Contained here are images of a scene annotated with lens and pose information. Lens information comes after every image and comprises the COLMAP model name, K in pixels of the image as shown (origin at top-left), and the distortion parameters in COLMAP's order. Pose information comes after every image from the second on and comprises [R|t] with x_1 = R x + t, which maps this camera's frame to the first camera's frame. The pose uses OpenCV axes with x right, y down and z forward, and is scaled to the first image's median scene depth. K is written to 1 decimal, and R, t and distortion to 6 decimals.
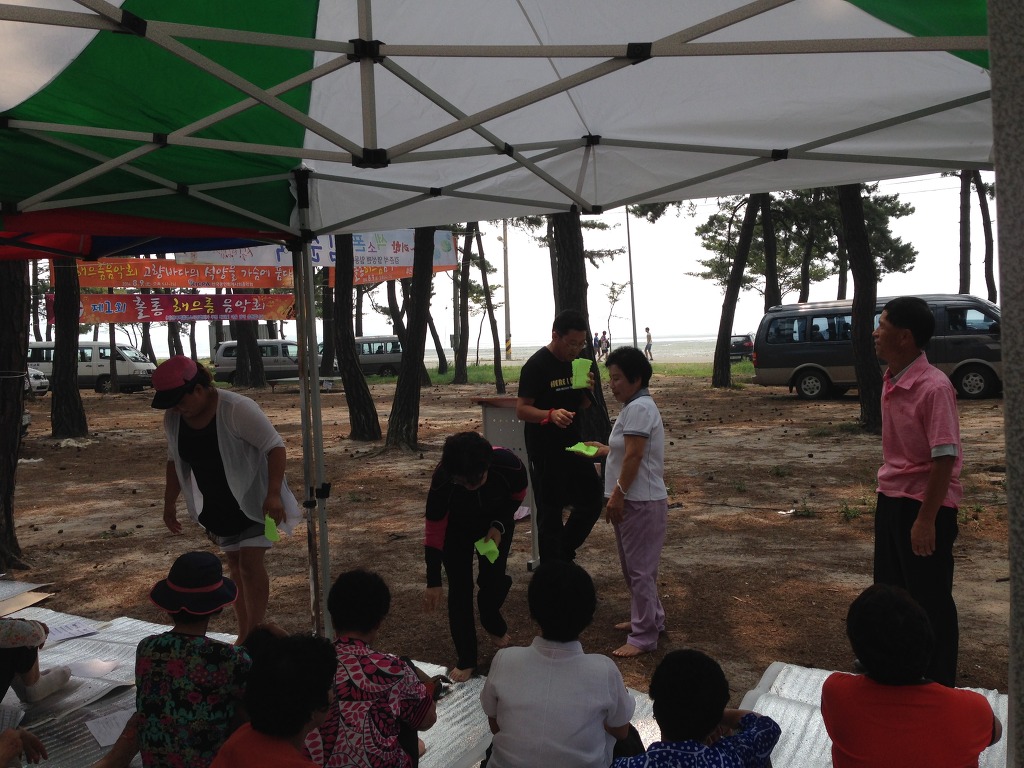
lens RADIAL K [[949.1, 0, 511.2], [0, 949.1, 382.2], [0, 0, 1]] dist [0.041757, 0.000000]
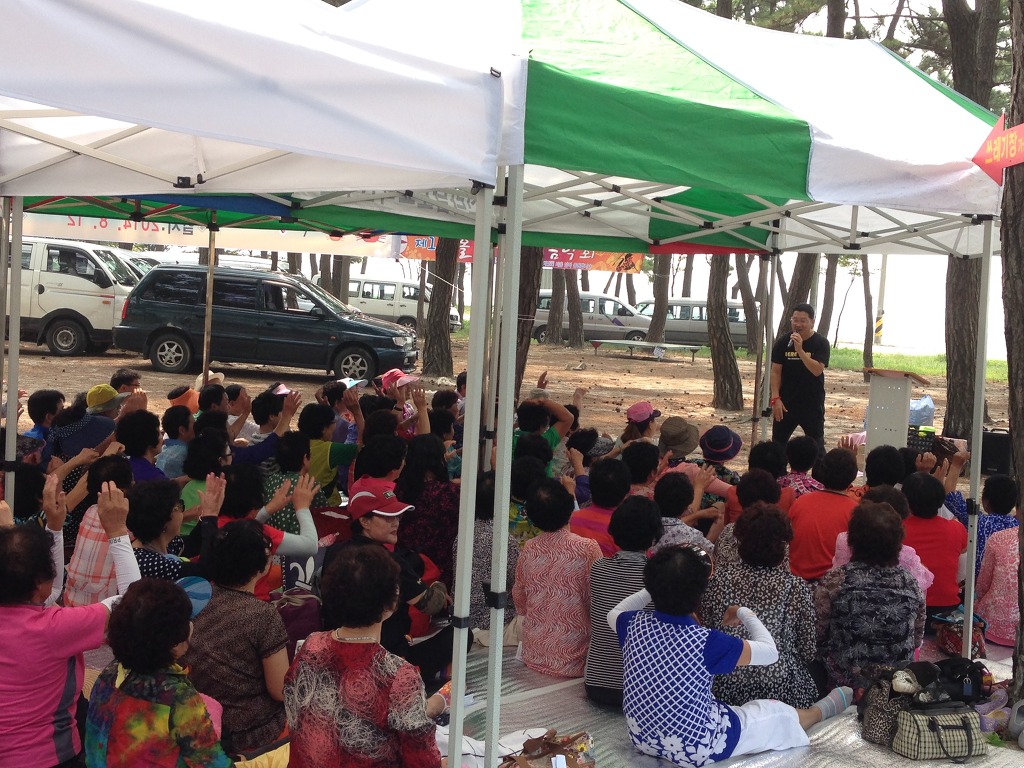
lens RADIAL K [[1364.8, 0, 507.7], [0, 1364.8, 383.7], [0, 0, 1]] dist [0.104552, 0.000000]
pose [[0.961057, 0.105788, -0.255301, -0.005977], [-0.101387, 0.994383, 0.030375, 0.007000], [0.257081, -0.003308, 0.966384, -0.226416]]
